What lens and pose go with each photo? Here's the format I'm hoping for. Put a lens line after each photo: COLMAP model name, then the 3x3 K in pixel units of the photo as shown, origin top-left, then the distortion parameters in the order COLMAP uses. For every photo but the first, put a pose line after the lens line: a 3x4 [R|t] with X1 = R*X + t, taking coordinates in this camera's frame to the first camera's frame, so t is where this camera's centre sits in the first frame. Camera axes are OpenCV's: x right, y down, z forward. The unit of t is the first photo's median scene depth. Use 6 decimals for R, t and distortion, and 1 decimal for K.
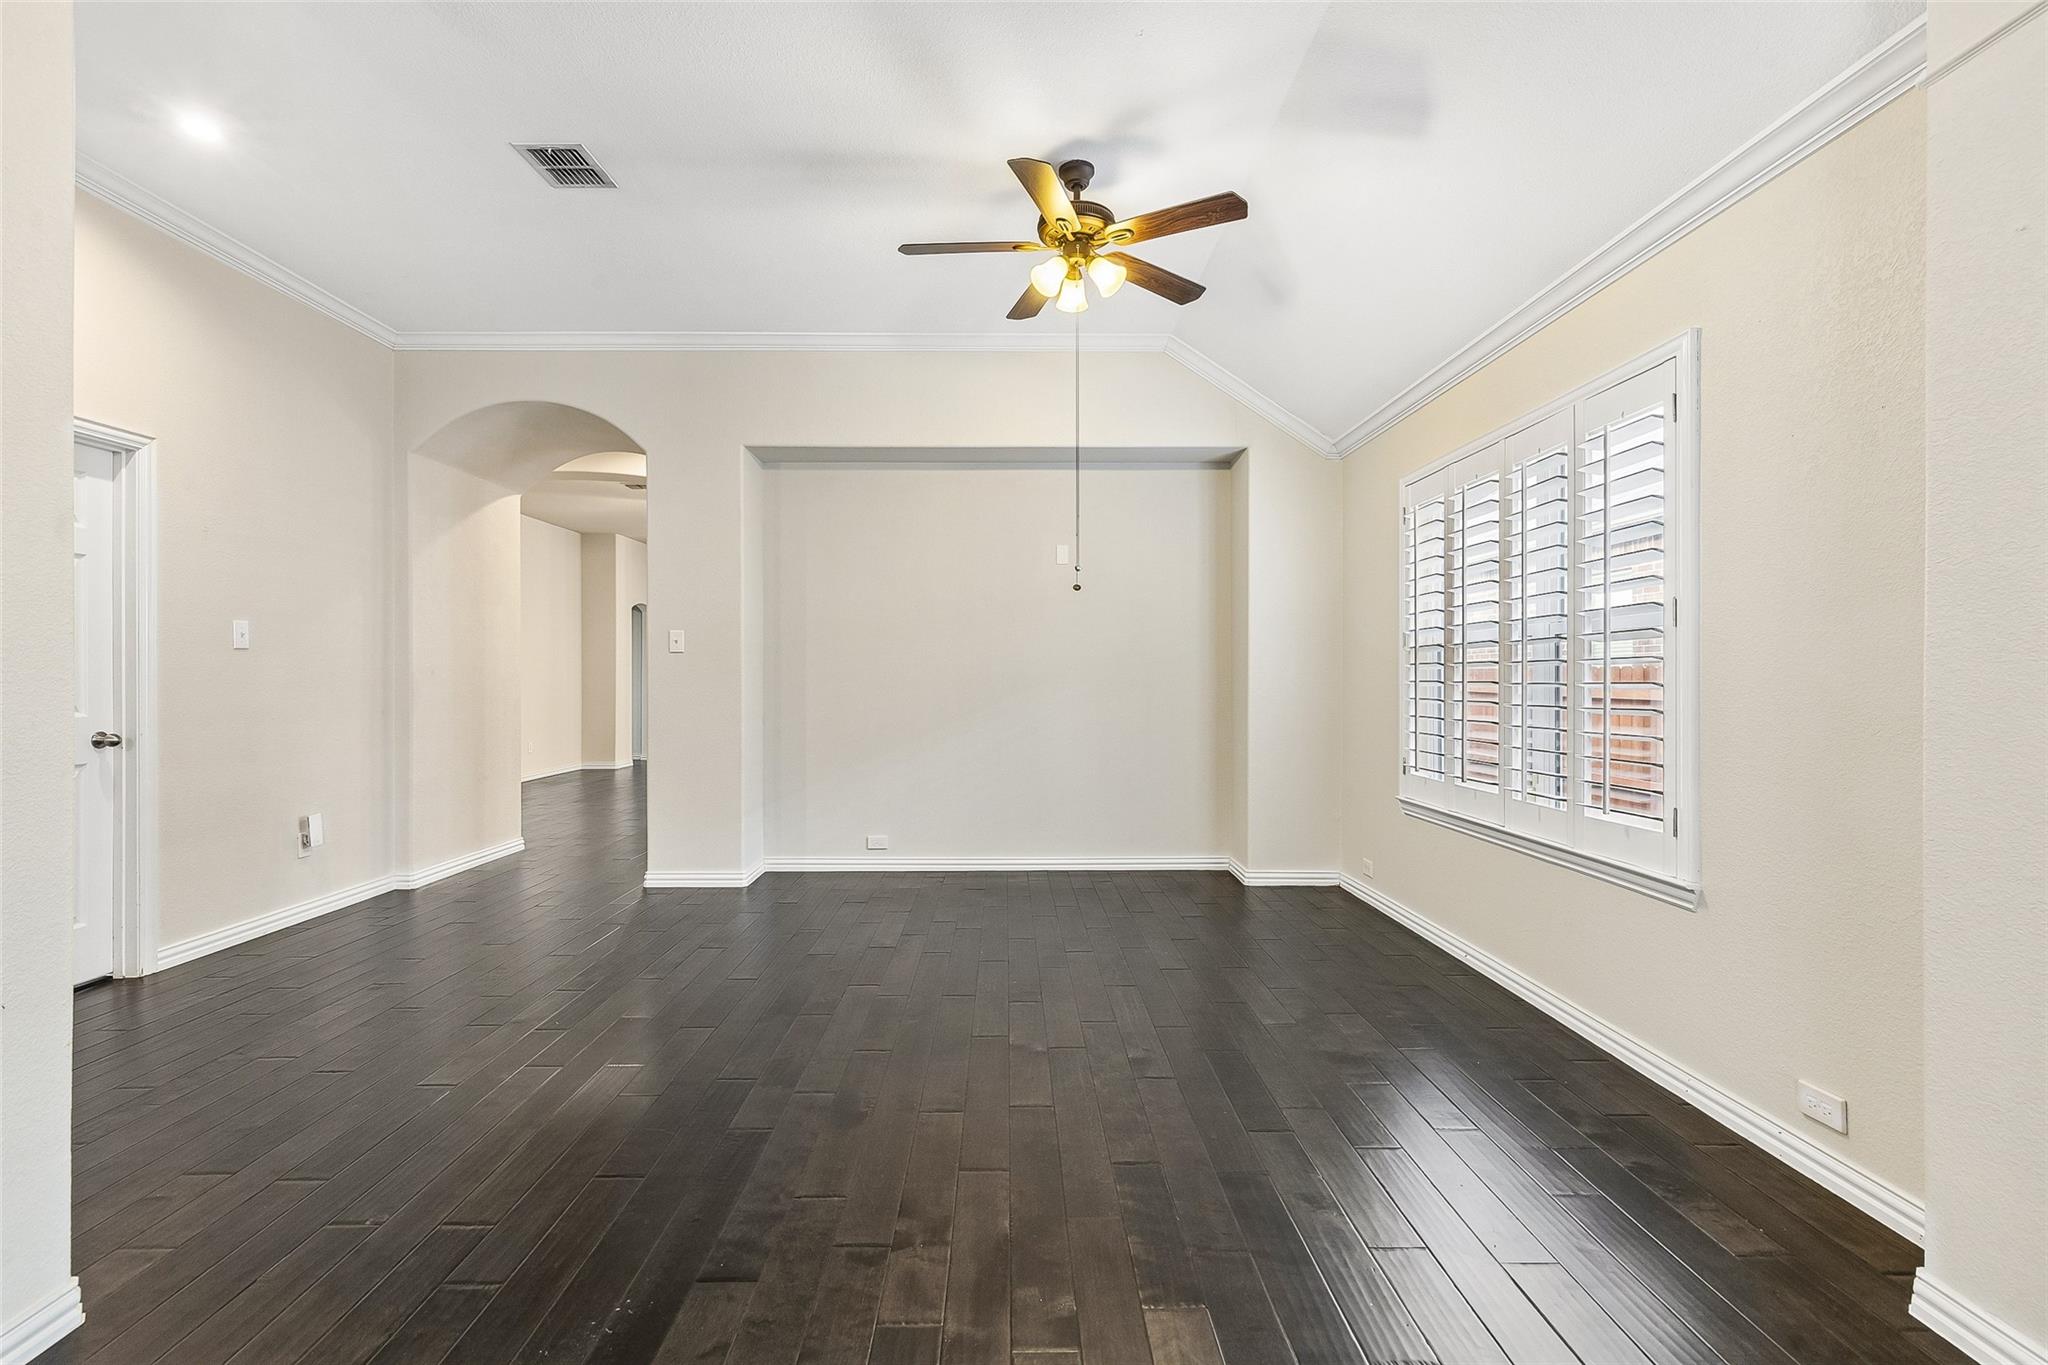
lens RADIAL K [[910.4, 0, 1015.1], [0, 910.4, 677.7], [0, 0, 1]] dist [0.000919, -0.000055]
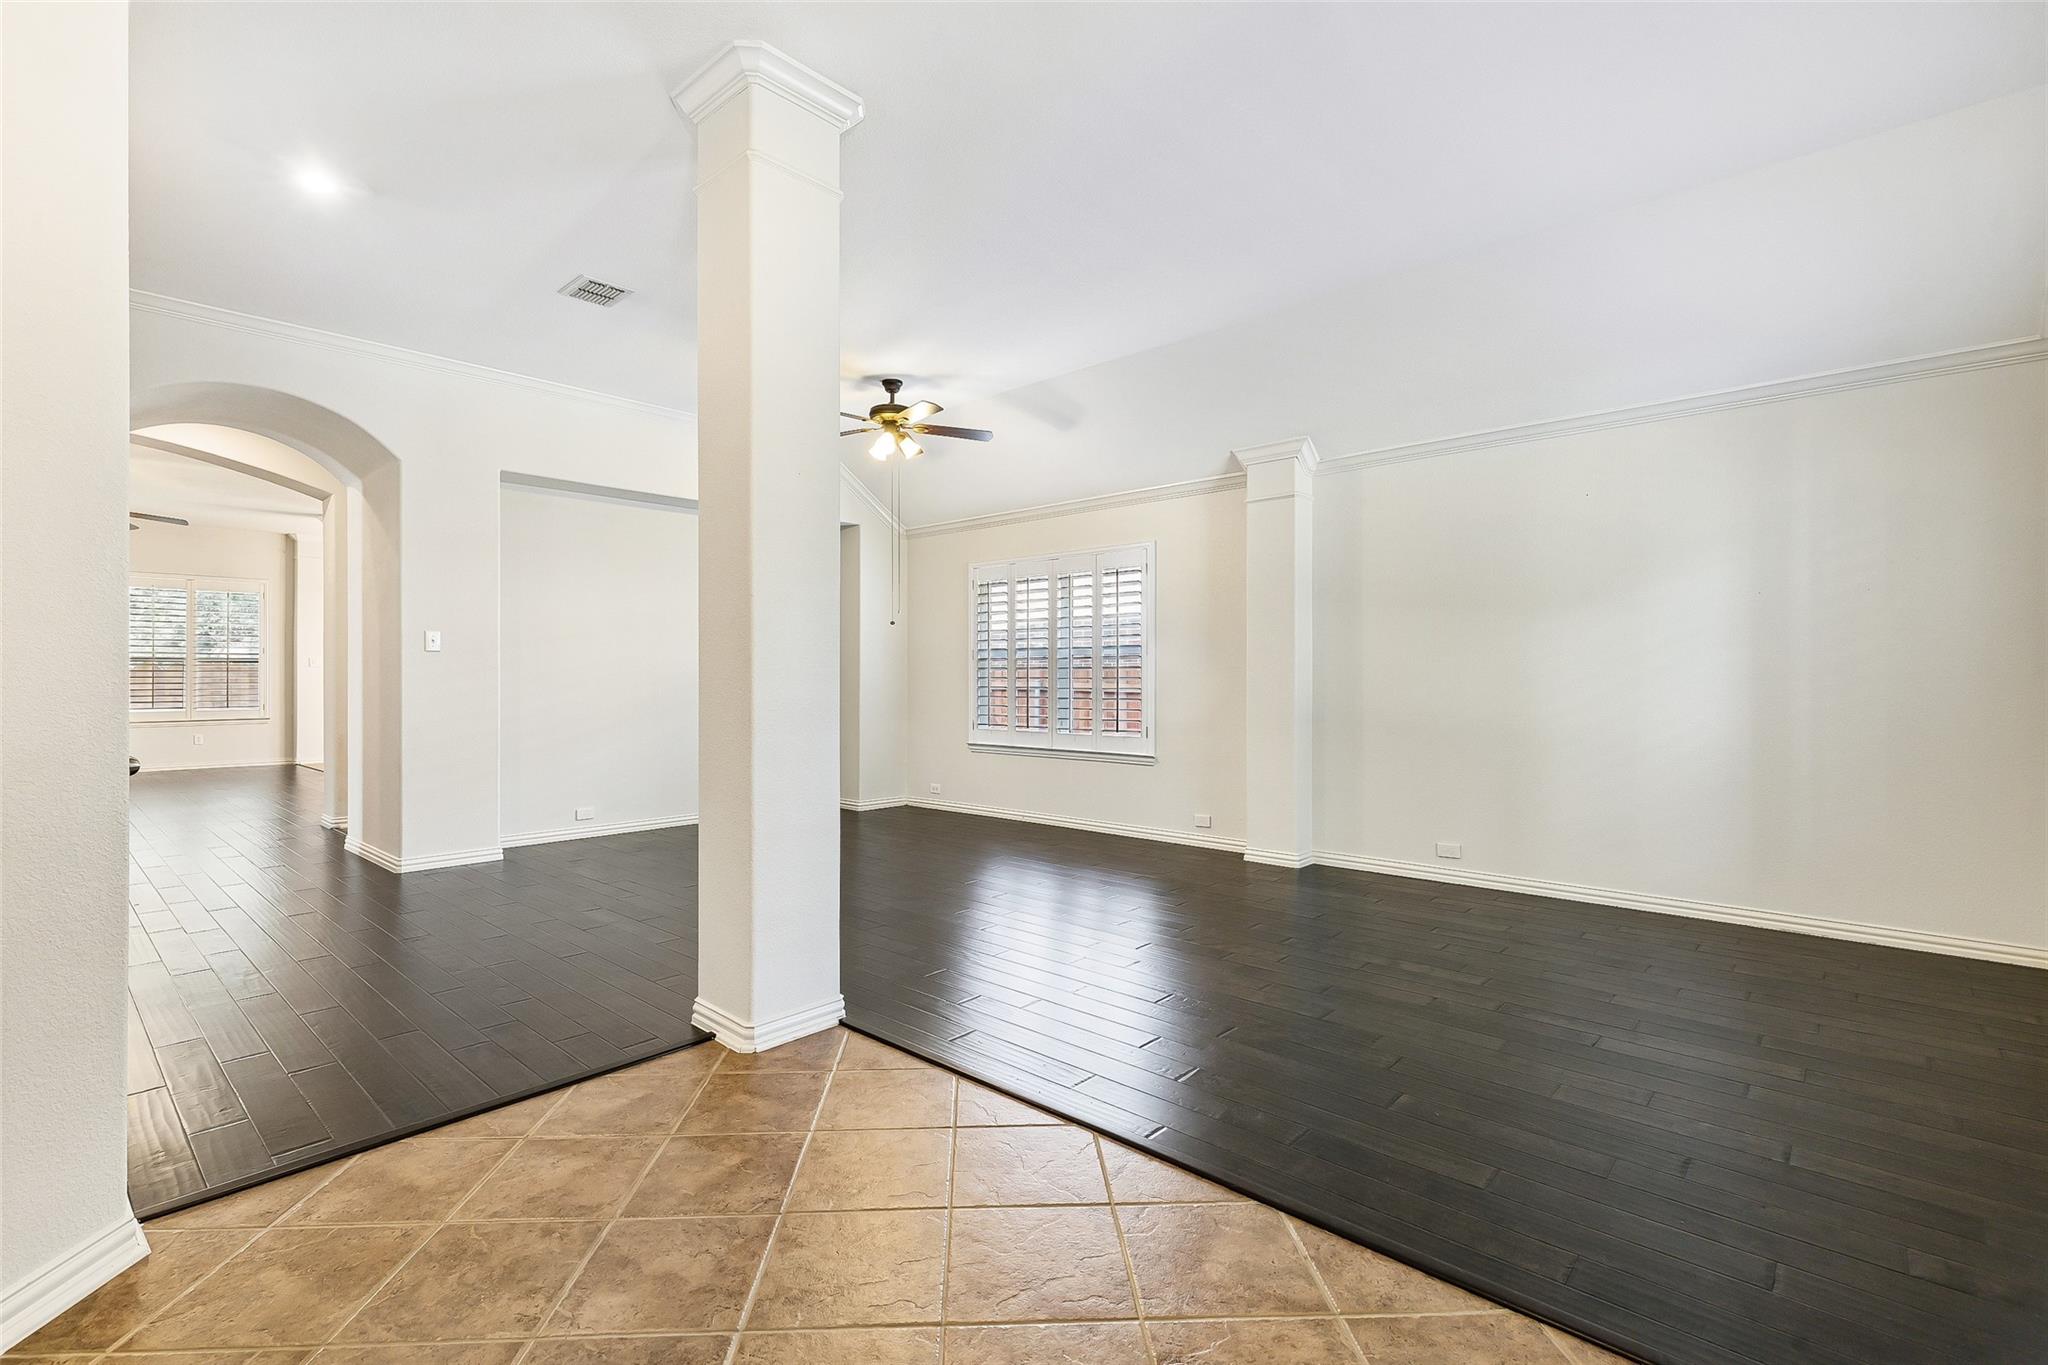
lens RADIAL K [[910.4, 0, 1015.1], [0, 910.4, 677.7], [0, 0, 1]] dist [0.000919, -0.000055]
pose [[0.683182, -0.002544, 0.730244, -1.112195], [-0.002474, 0.999980, 0.005799, -0.006890], [-0.730244, -0.005768, 0.683162, -0.380760]]
